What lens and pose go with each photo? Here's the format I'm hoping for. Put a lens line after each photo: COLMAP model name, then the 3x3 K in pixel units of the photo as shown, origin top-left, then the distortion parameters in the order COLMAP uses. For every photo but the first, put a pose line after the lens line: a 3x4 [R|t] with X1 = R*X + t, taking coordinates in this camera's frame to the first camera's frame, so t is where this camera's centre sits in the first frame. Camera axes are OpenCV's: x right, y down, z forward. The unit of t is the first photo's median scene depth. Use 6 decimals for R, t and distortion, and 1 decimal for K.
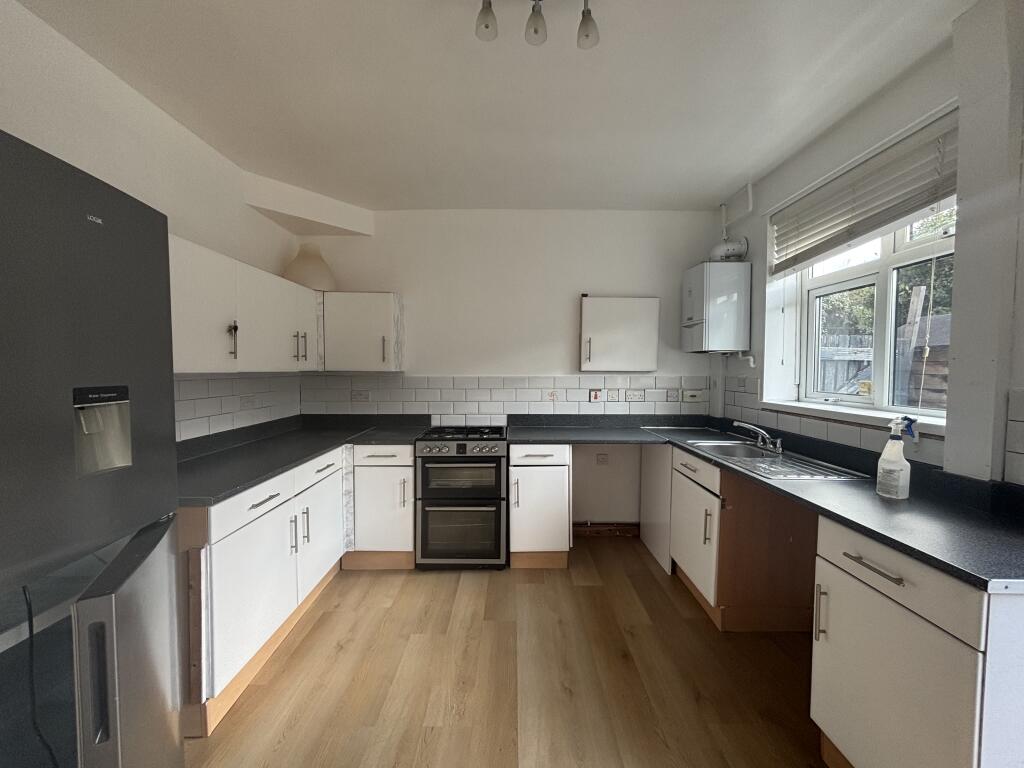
lens RADIAL K [[417.0, 0, 513.6], [0, 417.0, 384.6], [0, 0, 1]] dist [0.006999, -0.000726]
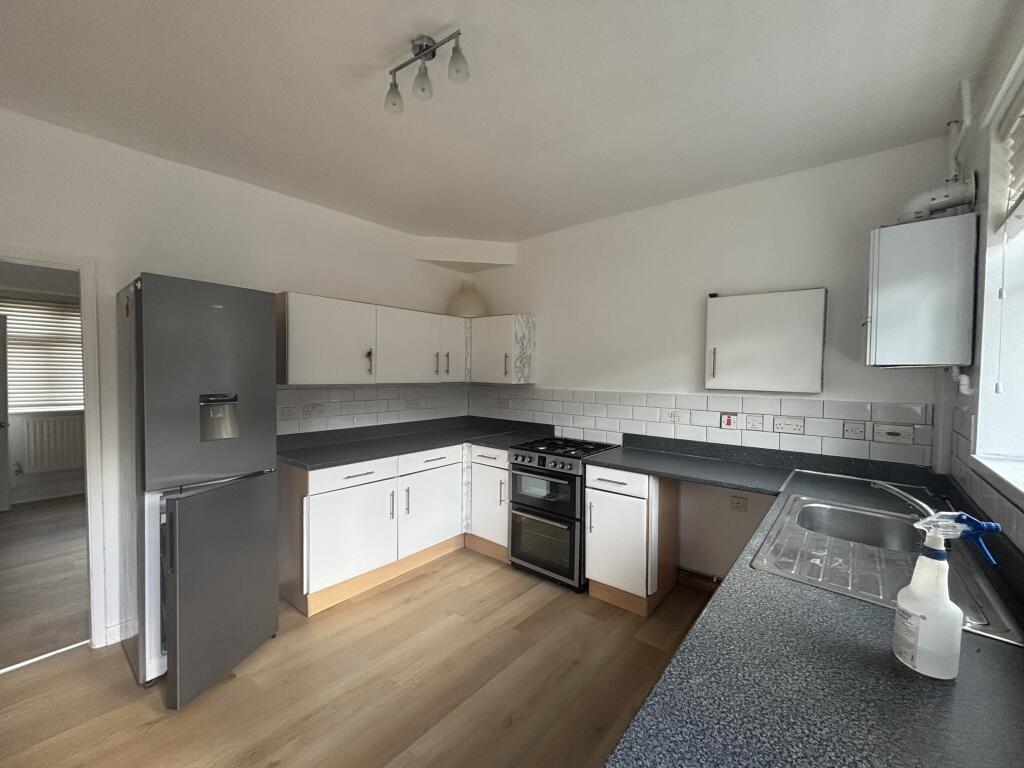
lens RADIAL K [[417.0, 0, 512.4], [0, 417.0, 383.7], [0, 0, 1]] dist [0.006999, -0.000726]
pose [[0.764708, 0.026736, -0.643822, 0.462160], [-0.035935, 0.999353, -0.001182, -0.032935], [0.643374, 0.024039, 0.765174, 0.151023]]
